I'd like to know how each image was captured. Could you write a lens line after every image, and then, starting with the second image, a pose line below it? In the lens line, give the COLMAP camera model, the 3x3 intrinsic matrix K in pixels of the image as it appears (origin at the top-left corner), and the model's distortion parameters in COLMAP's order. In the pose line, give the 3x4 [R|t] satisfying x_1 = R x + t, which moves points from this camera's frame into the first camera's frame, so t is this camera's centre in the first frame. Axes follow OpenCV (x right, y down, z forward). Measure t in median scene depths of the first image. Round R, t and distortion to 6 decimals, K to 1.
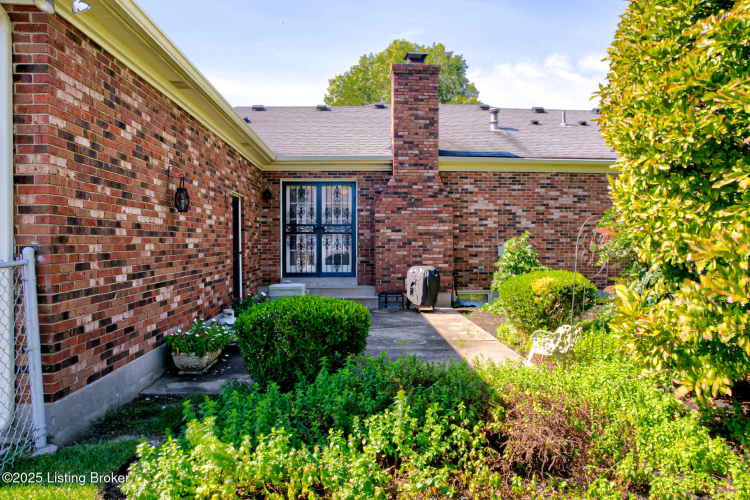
lens RADIAL K [[517.1, 0, 372.9], [0, 517.1, 247.9], [0, 0, 1]] dist [-0.075657, -0.000594]
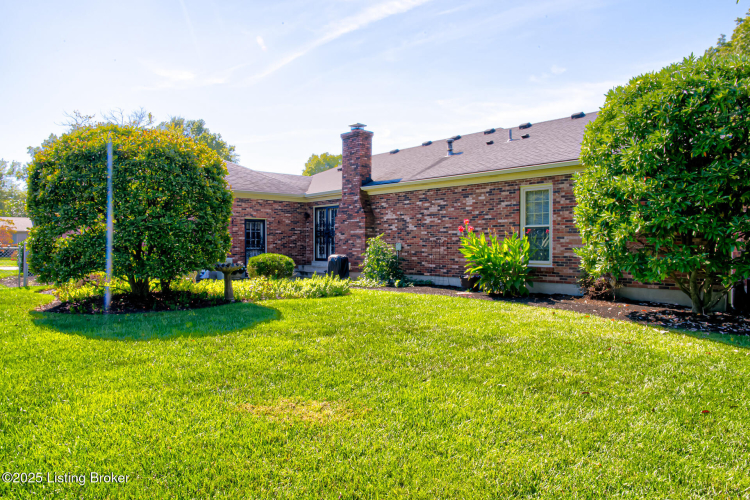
lens RADIAL K [[499.7, 0, 379.6], [0, 499.7, 247.9], [0, 0, 1]] dist [-0.047269, 0.030940]
pose [[0.652302, 0.005281, -0.757941, 1.285801], [-0.010867, 0.999938, -0.002386, 0.013251], [0.757881, 0.009793, 0.652319, 0.034990]]
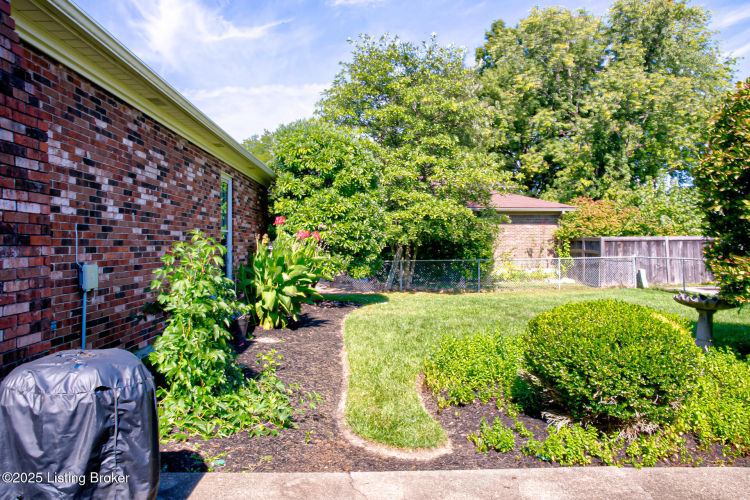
lens RADIAL K [[499.7, 0, 395.2], [0, 499.7, 260.1], [0, 0, 1]] dist [-0.047269, 0.030940]
pose [[-0.034348, -0.028746, 0.998996, -0.137808], [0.016468, 0.999434, 0.029324, -0.014255], [-0.999274, 0.017458, -0.033855, 0.772128]]
